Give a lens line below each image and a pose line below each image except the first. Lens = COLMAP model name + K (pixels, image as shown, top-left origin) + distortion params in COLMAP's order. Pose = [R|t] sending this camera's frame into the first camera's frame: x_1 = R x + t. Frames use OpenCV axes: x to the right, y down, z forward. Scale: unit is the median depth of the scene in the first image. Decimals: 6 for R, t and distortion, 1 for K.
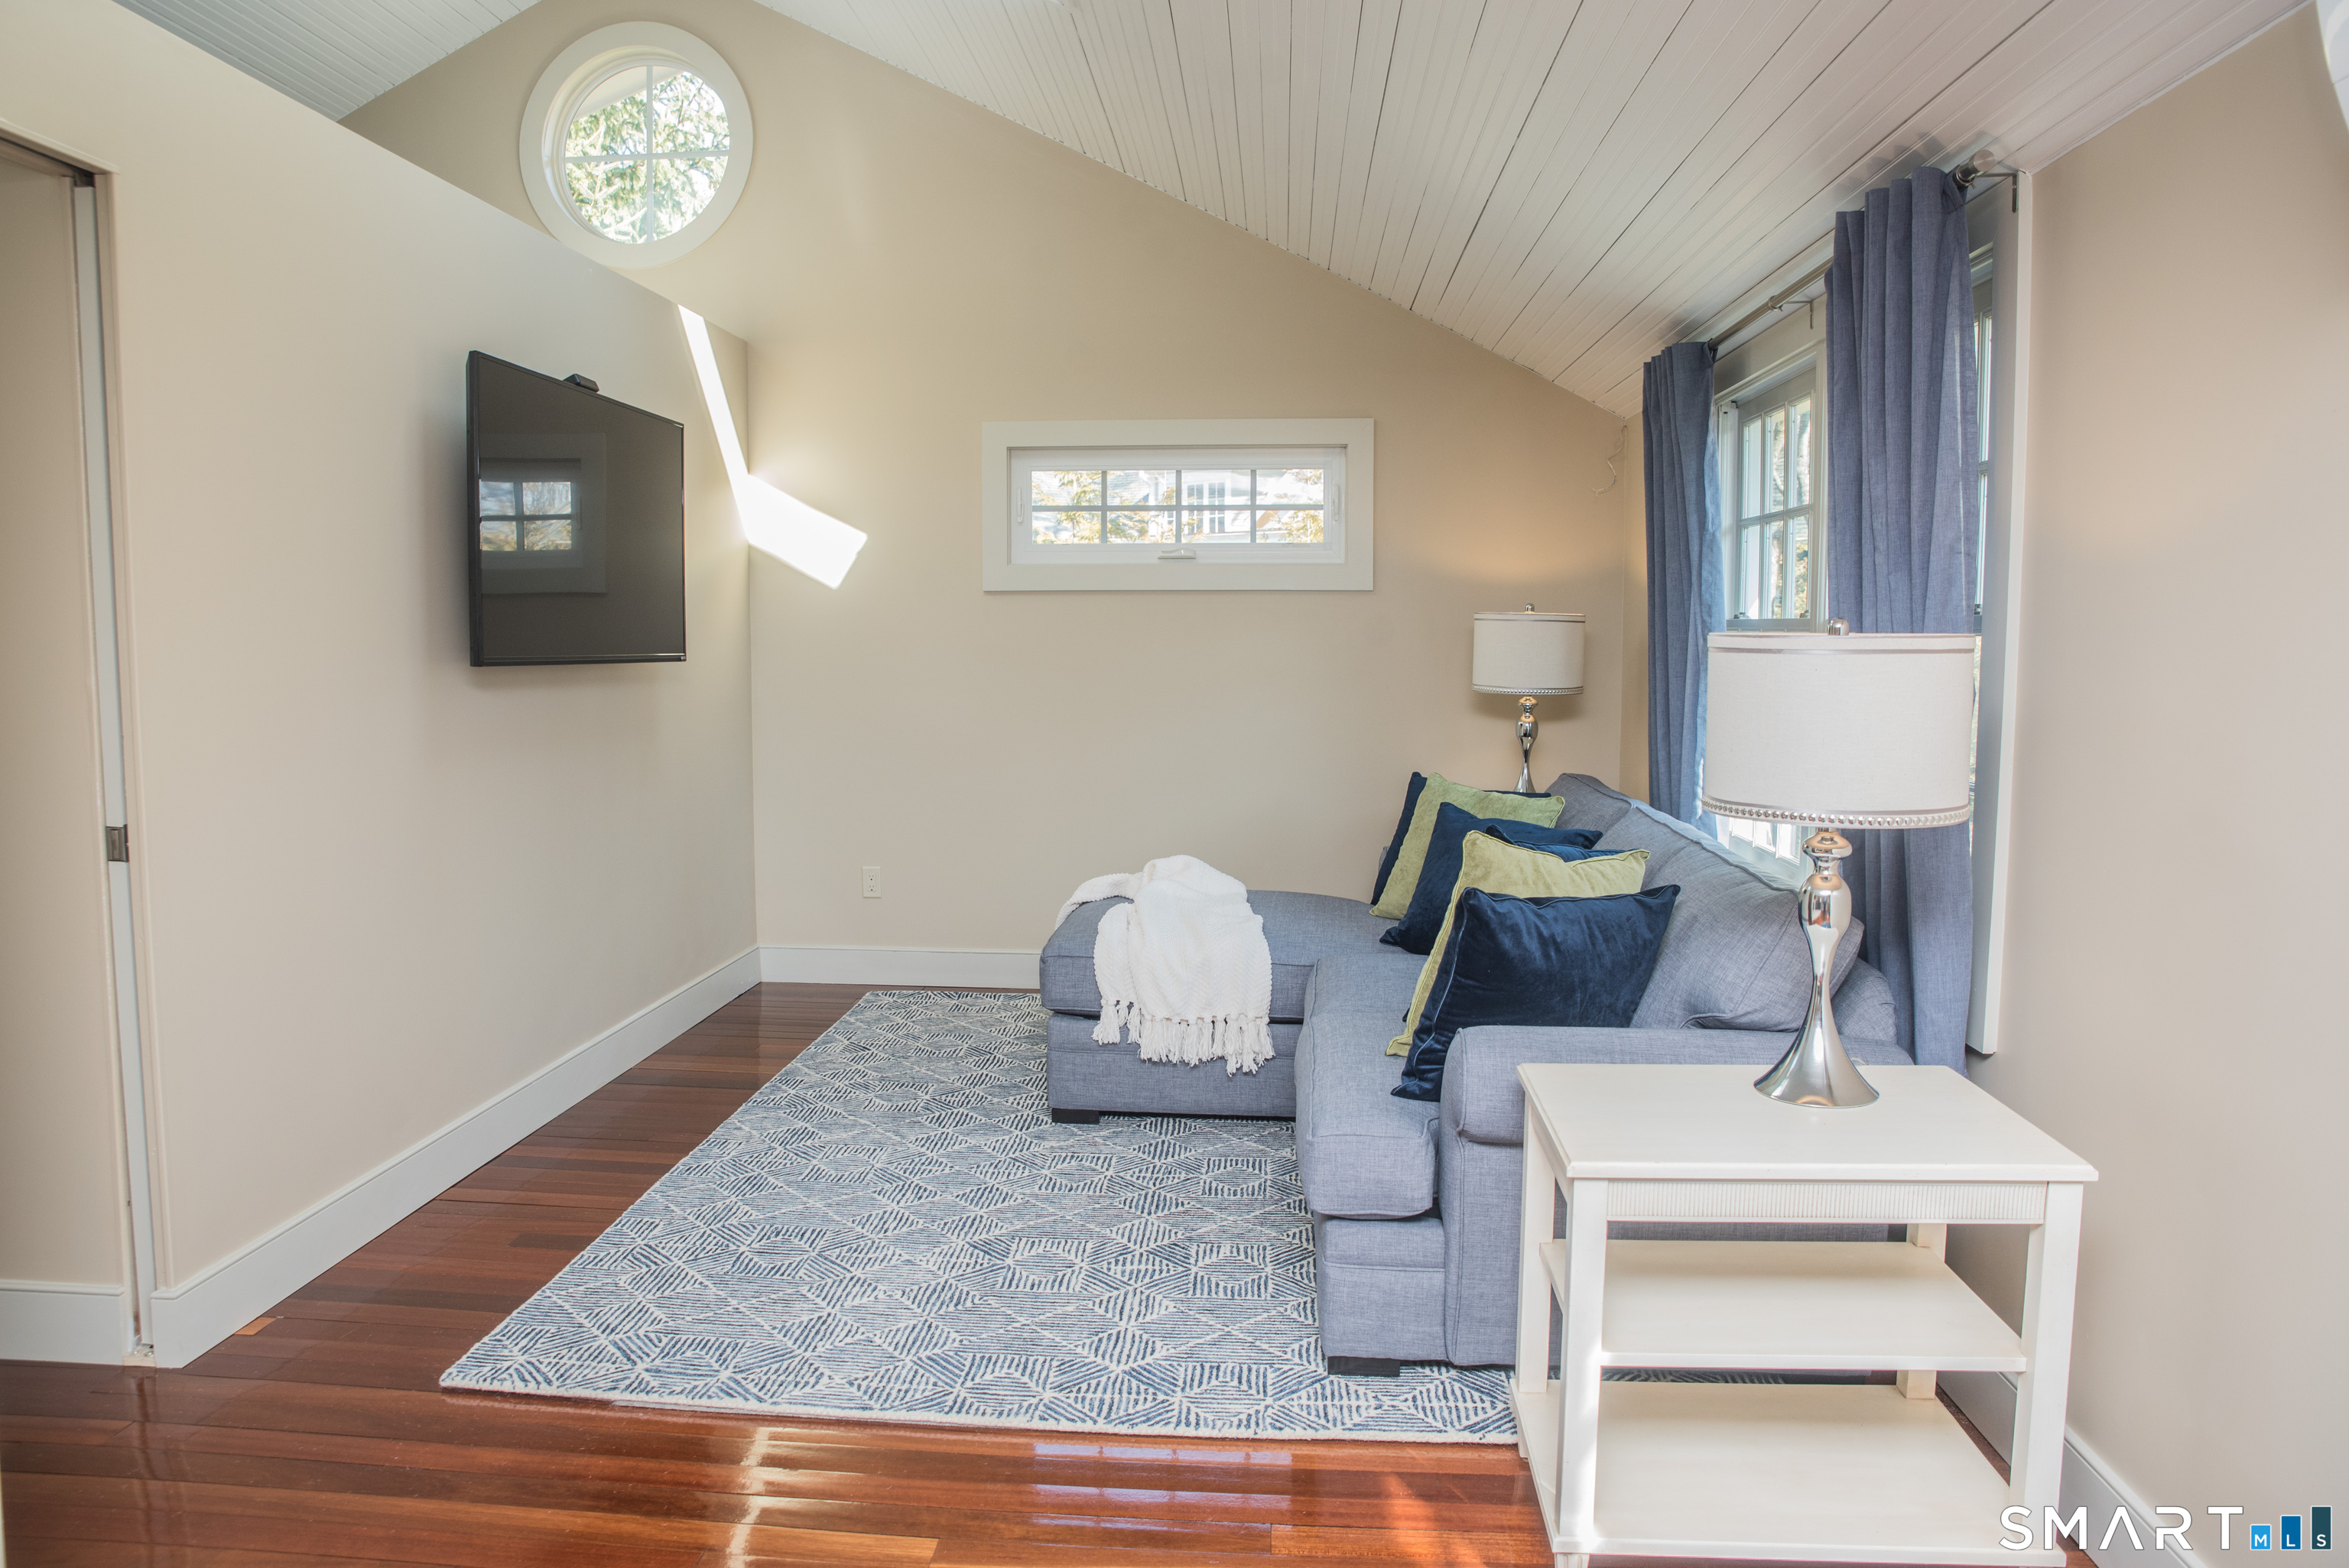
lens RADIAL K [[1566.3, 0, 1144.6], [0, 1566.3, 770.9], [0, 0, 1]] dist [-0.128219, 0.082720]
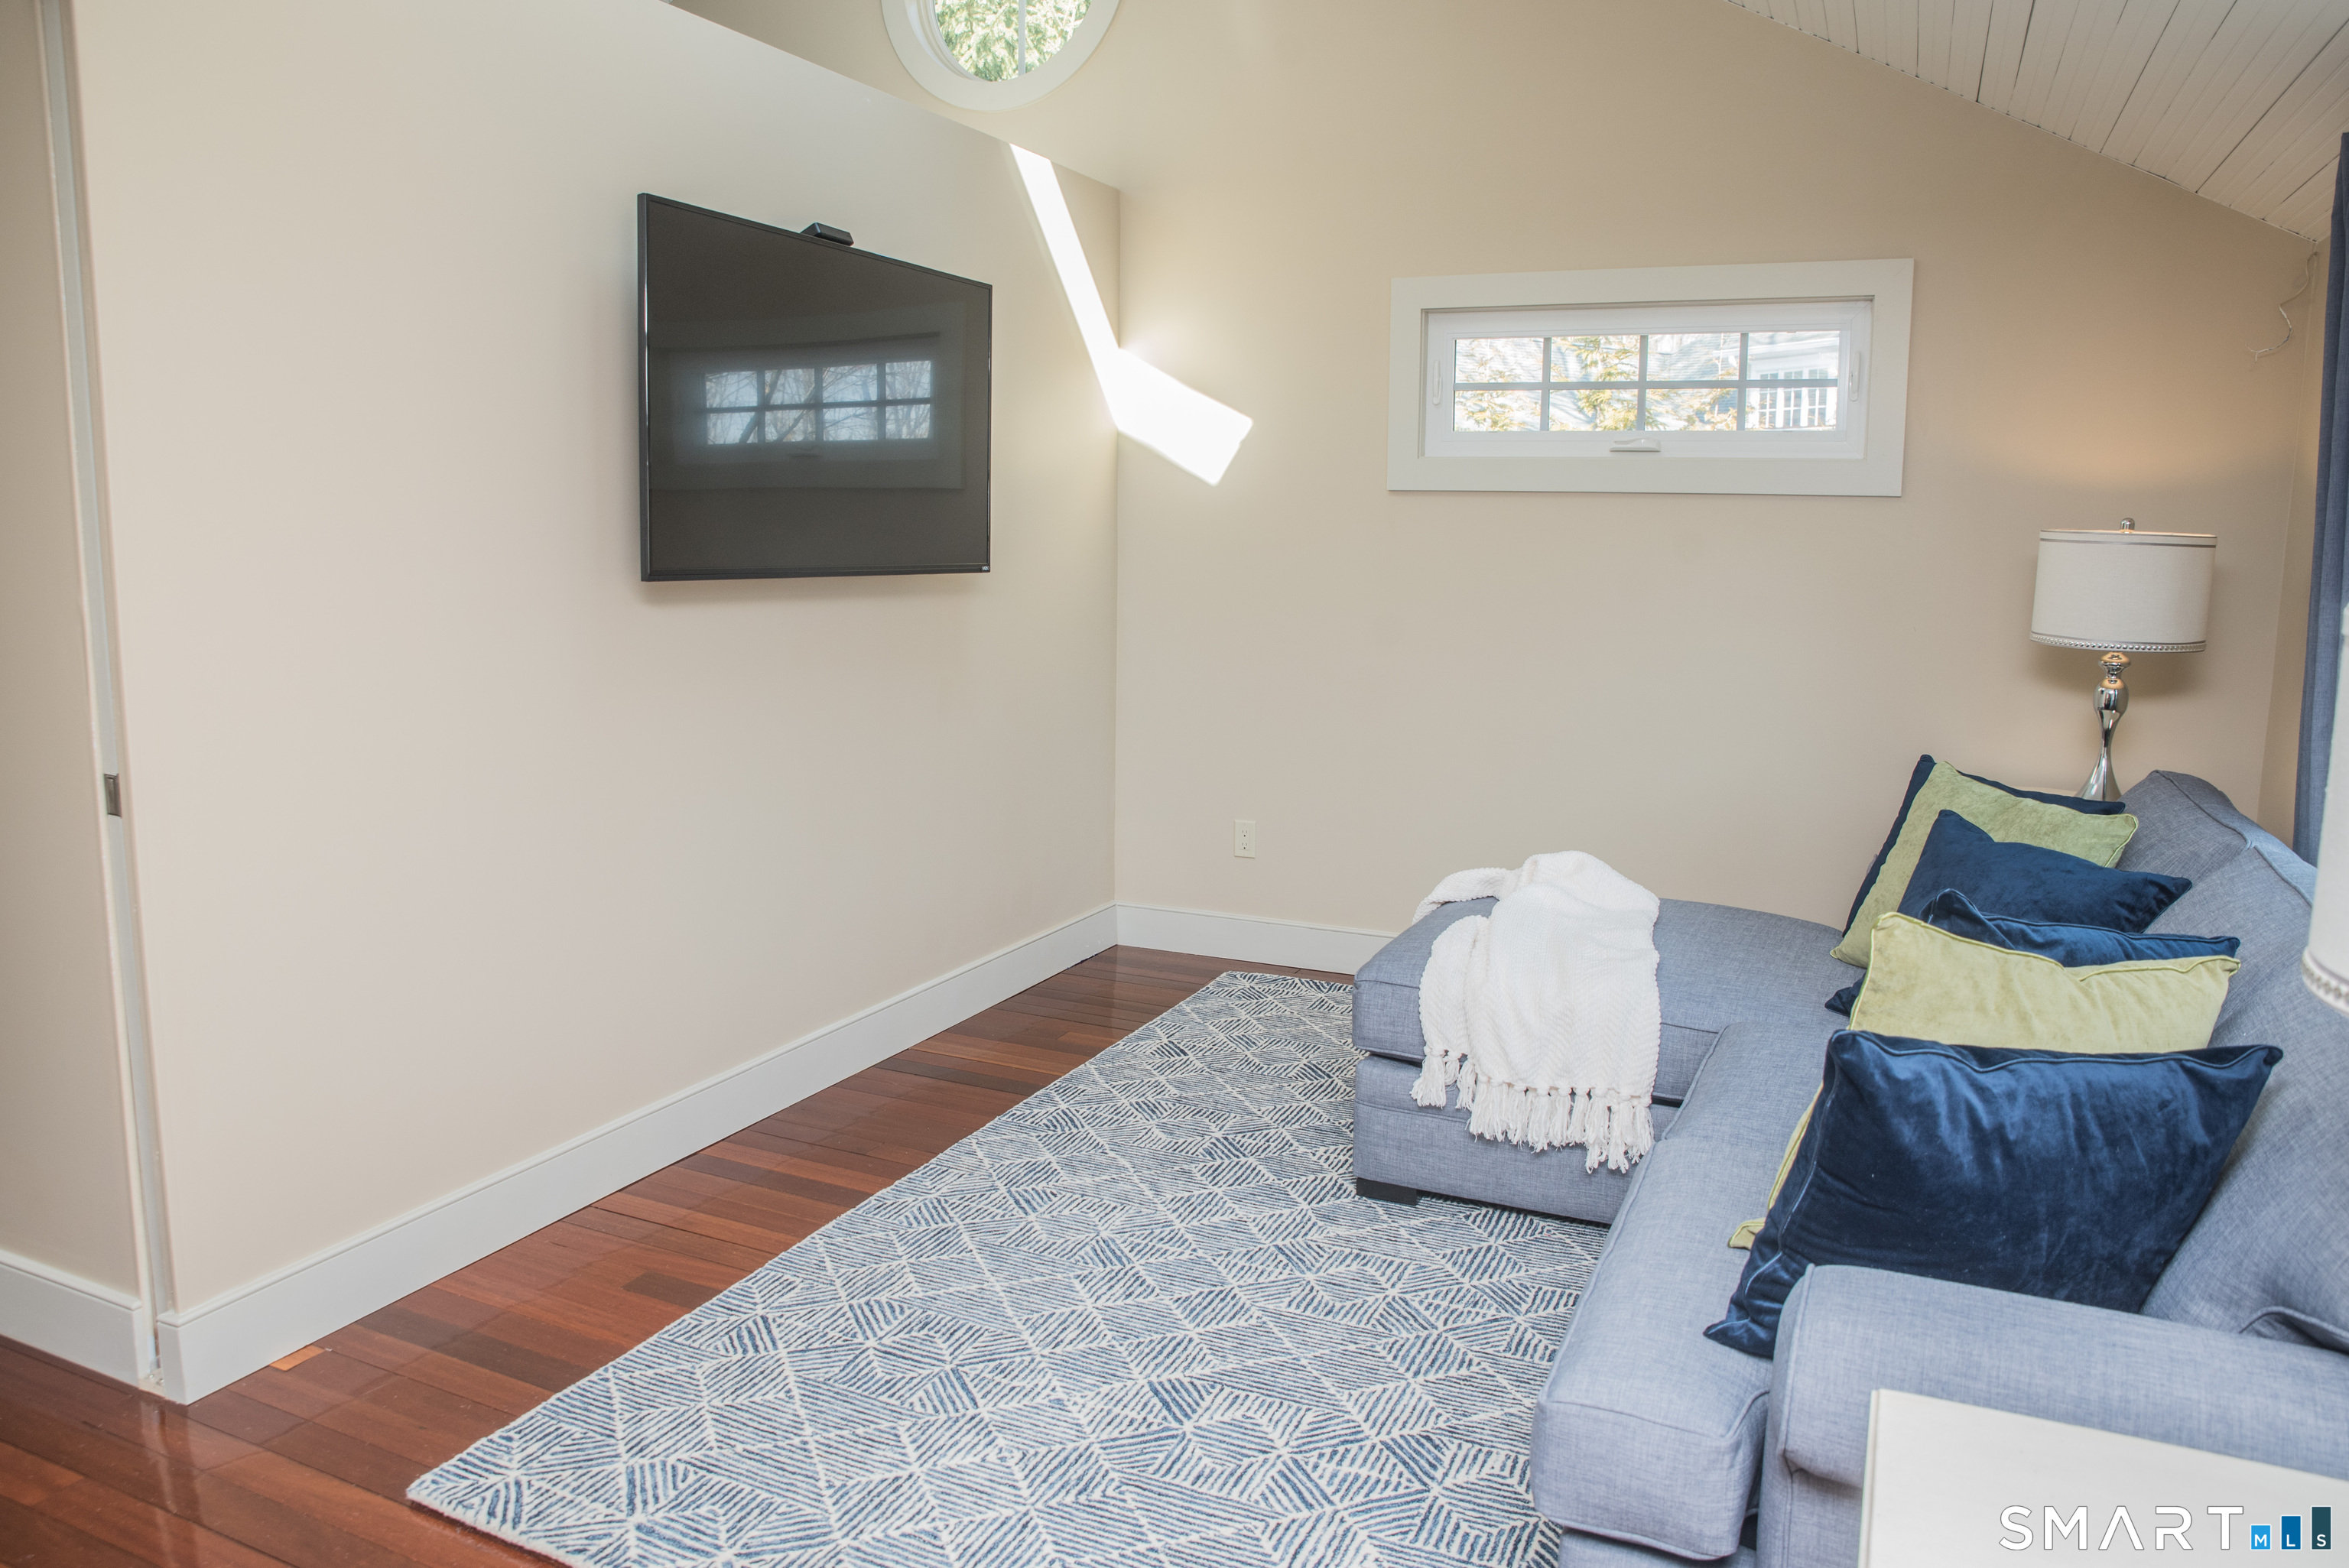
lens RADIAL K [[1626.0, 0, 1159.1], [0, 1626.0, 771.7], [0, 0, 1]] dist [-0.131730, 0.094214]
pose [[0.939959, 0.060552, -0.335872, 0.104577], [-0.040337, 0.996948, 0.066847, -0.030511], [0.338894, -0.049286, 0.939533, 0.242871]]
